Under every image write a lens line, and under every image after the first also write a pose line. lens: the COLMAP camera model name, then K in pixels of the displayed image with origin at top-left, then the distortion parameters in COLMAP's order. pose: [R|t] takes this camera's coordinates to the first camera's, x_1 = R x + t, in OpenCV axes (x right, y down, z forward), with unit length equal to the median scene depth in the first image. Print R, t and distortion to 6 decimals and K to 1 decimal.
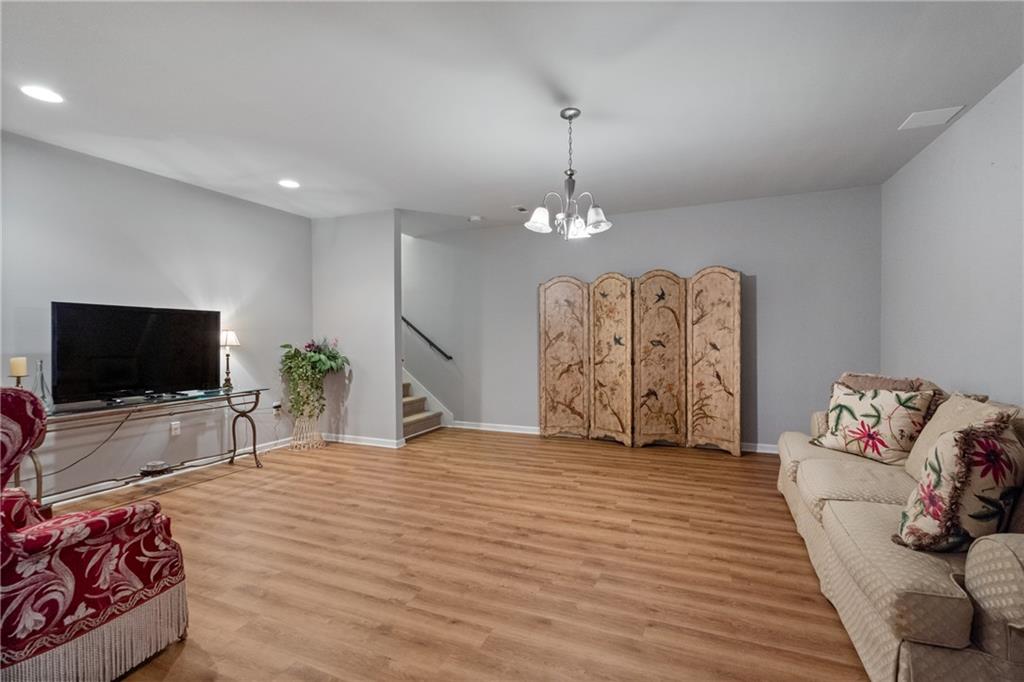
lens RADIAL K [[462.9, 0, 512.8], [0, 462.9, 344.3], [0, 0, 1]] dist [-0.002100, 0.001226]
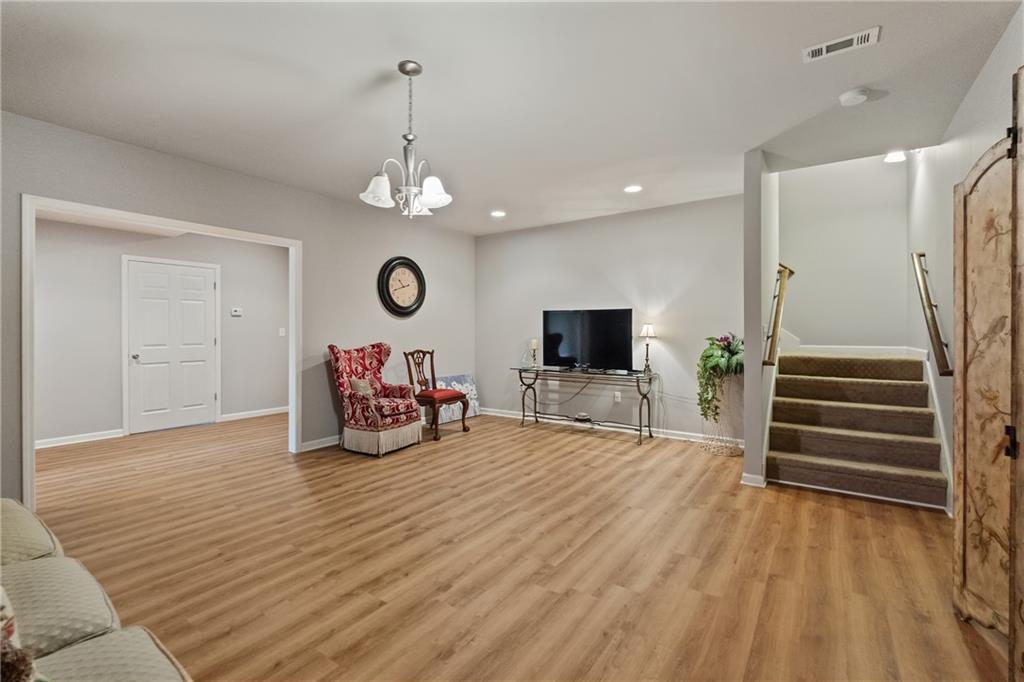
lens RADIAL K [[462.9, 0, 511.8], [0, 462.9, 331.1], [0, 0, 1]] dist [-0.002100, 0.001226]
pose [[-0.228309, 0.006267, -0.973568, 0.873926], [-0.012650, 0.999876, 0.009403, -0.025943], [0.973506, 0.014463, -0.228202, 1.330236]]
